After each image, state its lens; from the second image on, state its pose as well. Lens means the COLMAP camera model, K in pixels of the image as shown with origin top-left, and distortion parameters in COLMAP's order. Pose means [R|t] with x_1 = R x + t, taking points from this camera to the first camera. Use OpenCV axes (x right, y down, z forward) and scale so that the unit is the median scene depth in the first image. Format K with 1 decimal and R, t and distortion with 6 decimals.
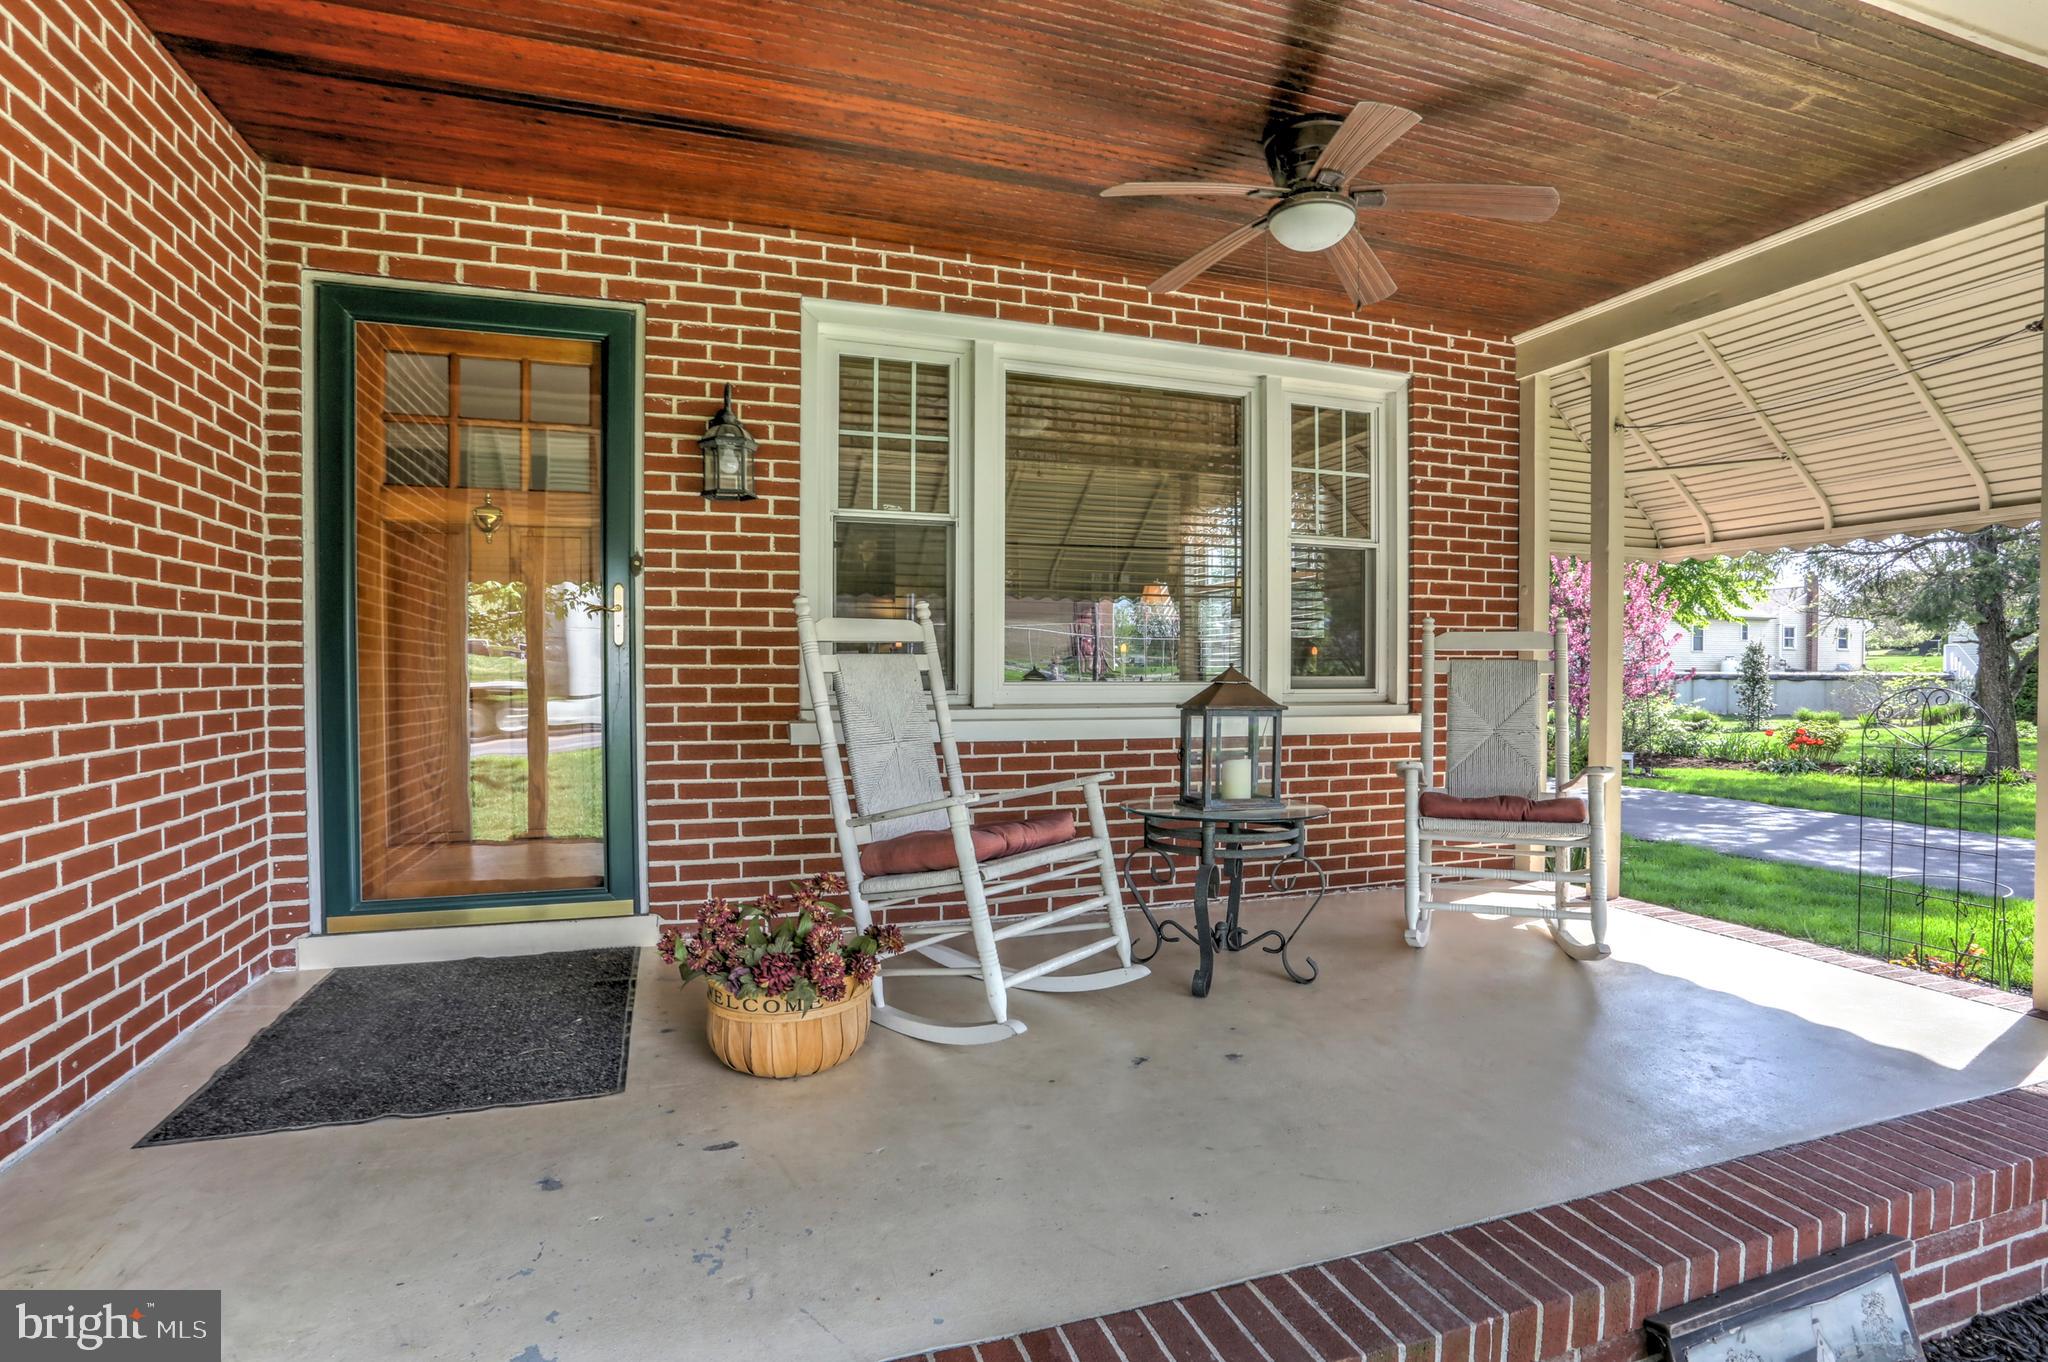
lens RADIAL K [[1001.9, 0, 1031.3], [0, 1001.9, 677.3], [0, 0, 1]] dist [-0.050505, 0.008352]
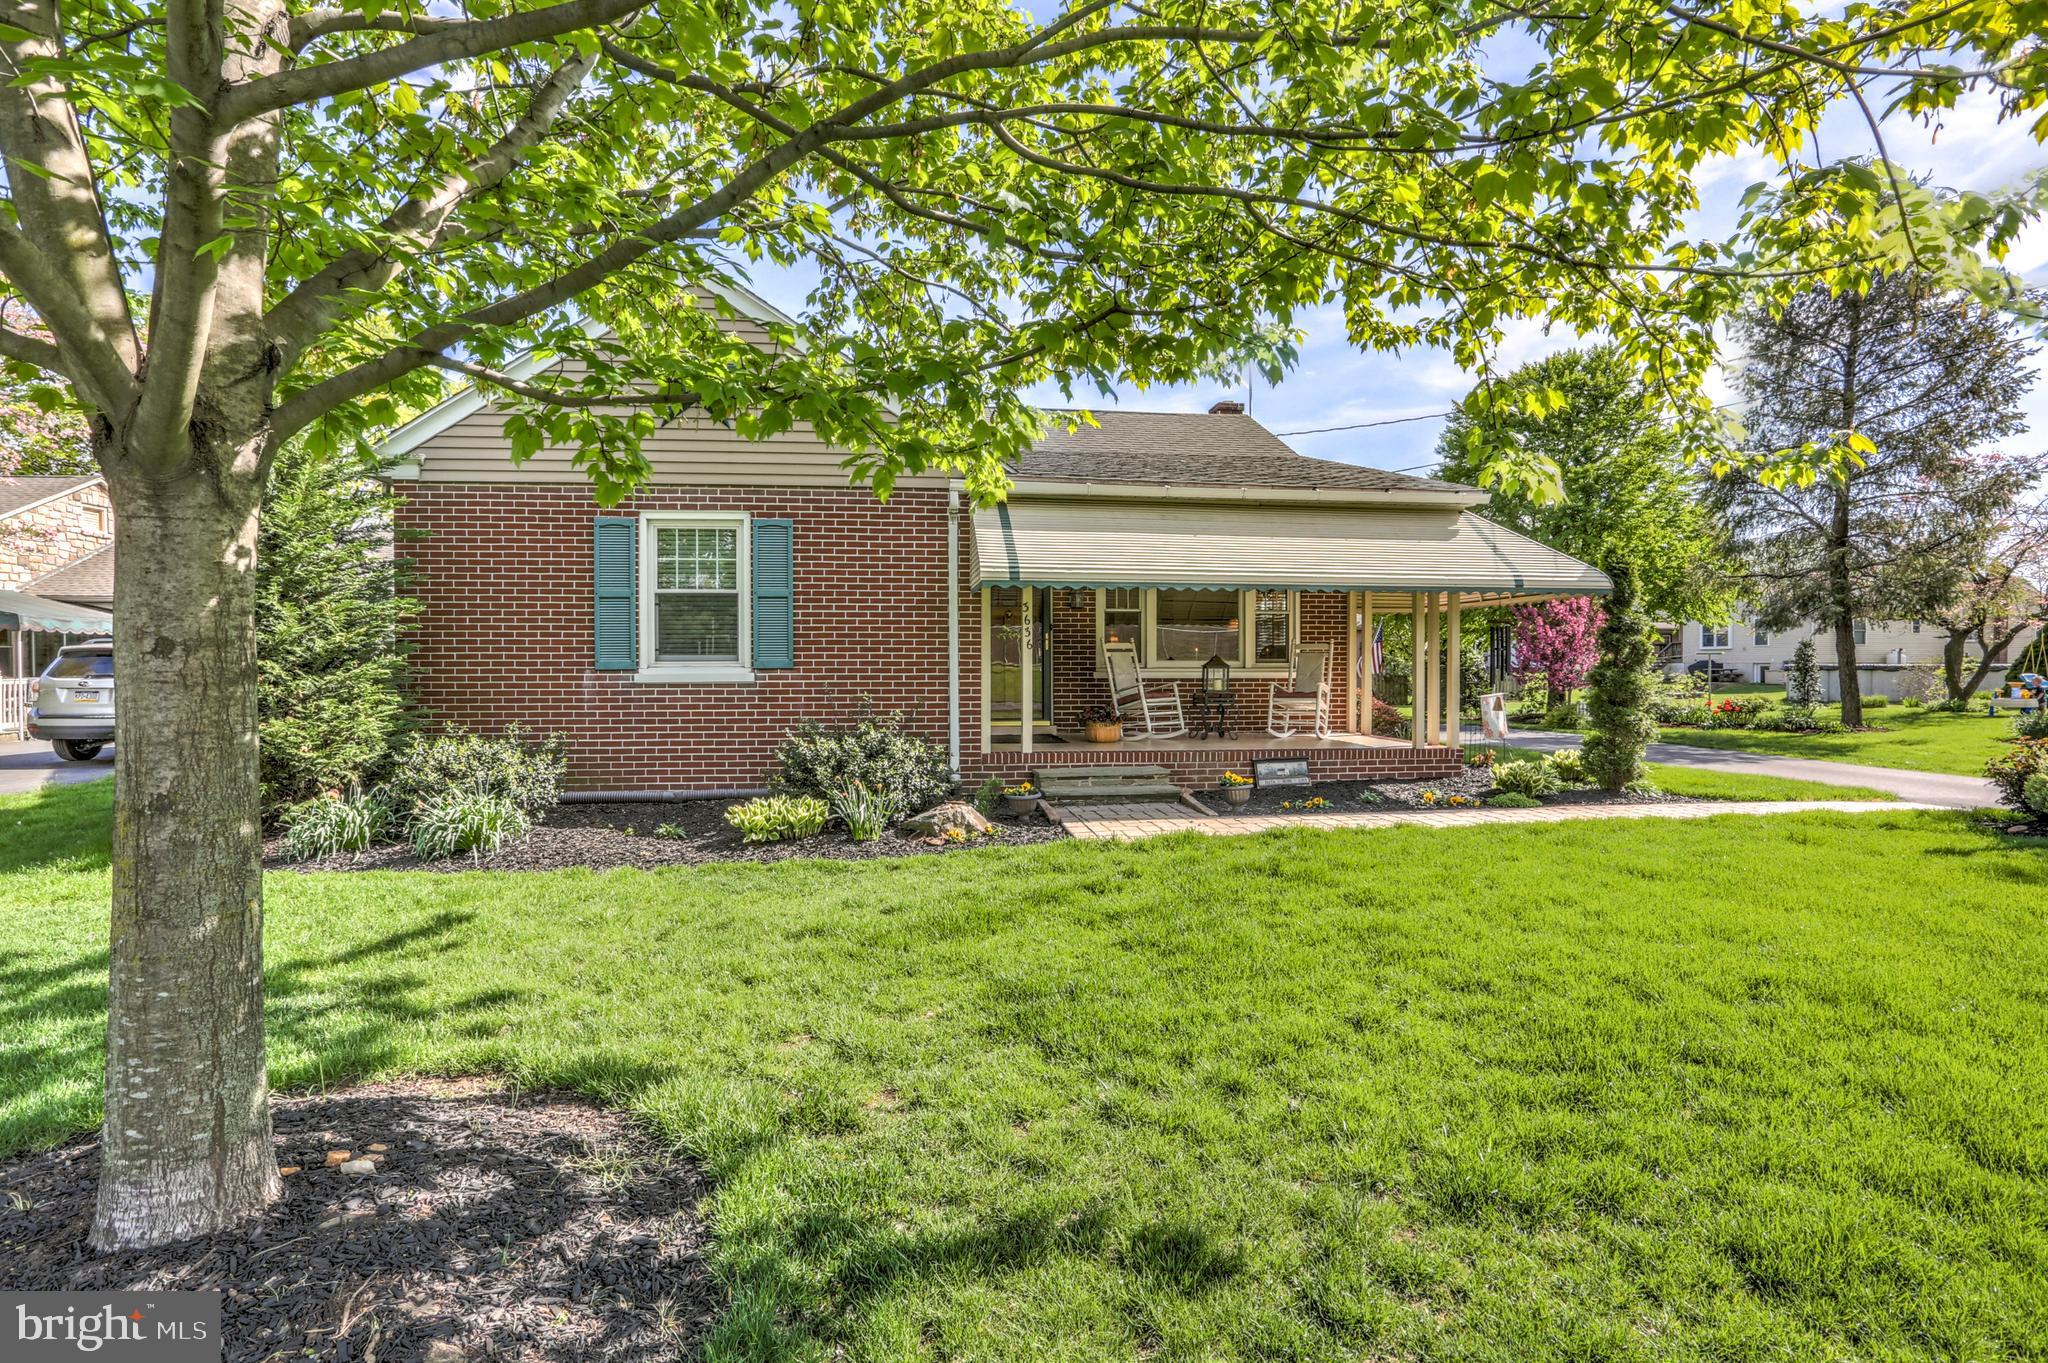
lens RADIAL K [[1001.9, 0, 1024.5], [0, 1001.9, 677.8], [0, 0, 1]] dist [-0.050505, 0.008352]
pose [[0.979029, -0.001389, -0.203715, 0.267836], [0.001771, 0.999997, 0.001690, 0.067784], [0.203712, -0.002015, 0.979029, -2.834027]]
